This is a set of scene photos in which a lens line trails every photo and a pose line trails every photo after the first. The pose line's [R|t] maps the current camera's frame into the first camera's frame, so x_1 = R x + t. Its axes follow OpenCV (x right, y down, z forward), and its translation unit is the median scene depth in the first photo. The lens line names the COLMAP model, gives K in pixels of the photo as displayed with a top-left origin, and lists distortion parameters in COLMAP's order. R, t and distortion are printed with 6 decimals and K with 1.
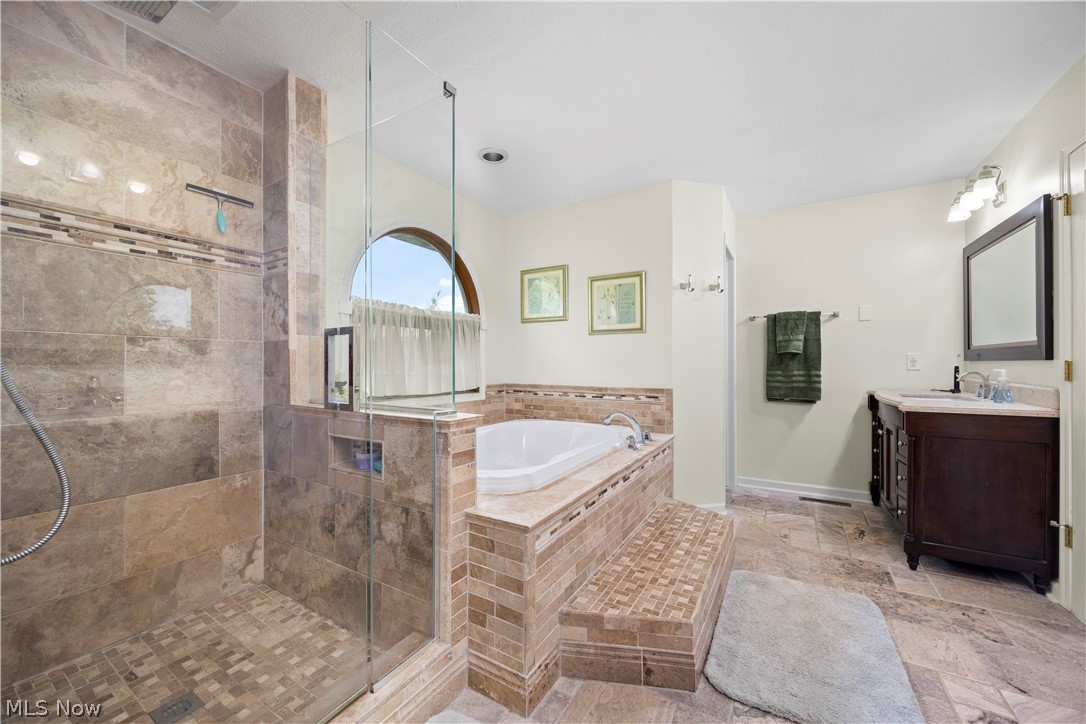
lens RADIAL K [[426.8, 0, 542.1], [0, 426.8, 364.9], [0, 0, 1]] dist [0.000936, -0.000209]
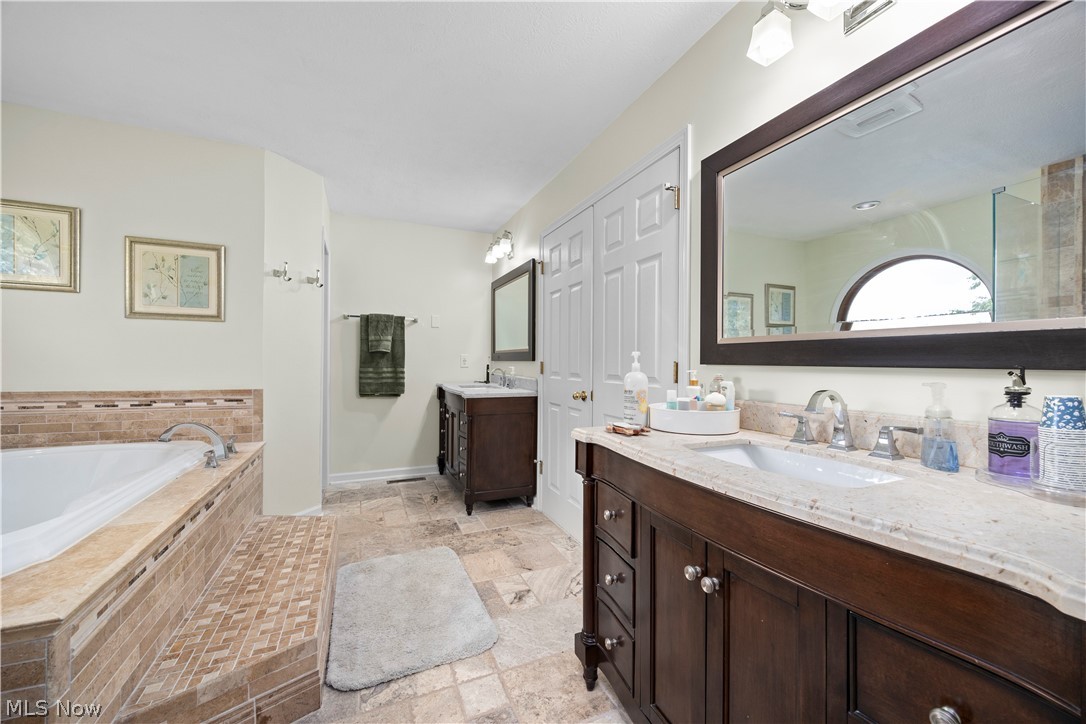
lens RADIAL K [[426.8, 0, 542.1], [0, 426.8, 364.9], [0, 0, 1]] dist [0.000936, -0.000209]
pose [[0.564611, 0.003519, 0.825349, -0.104104], [-0.009170, 0.999956, 0.002009, -0.000598], [-0.825306, -0.008702, 0.564619, 0.045948]]
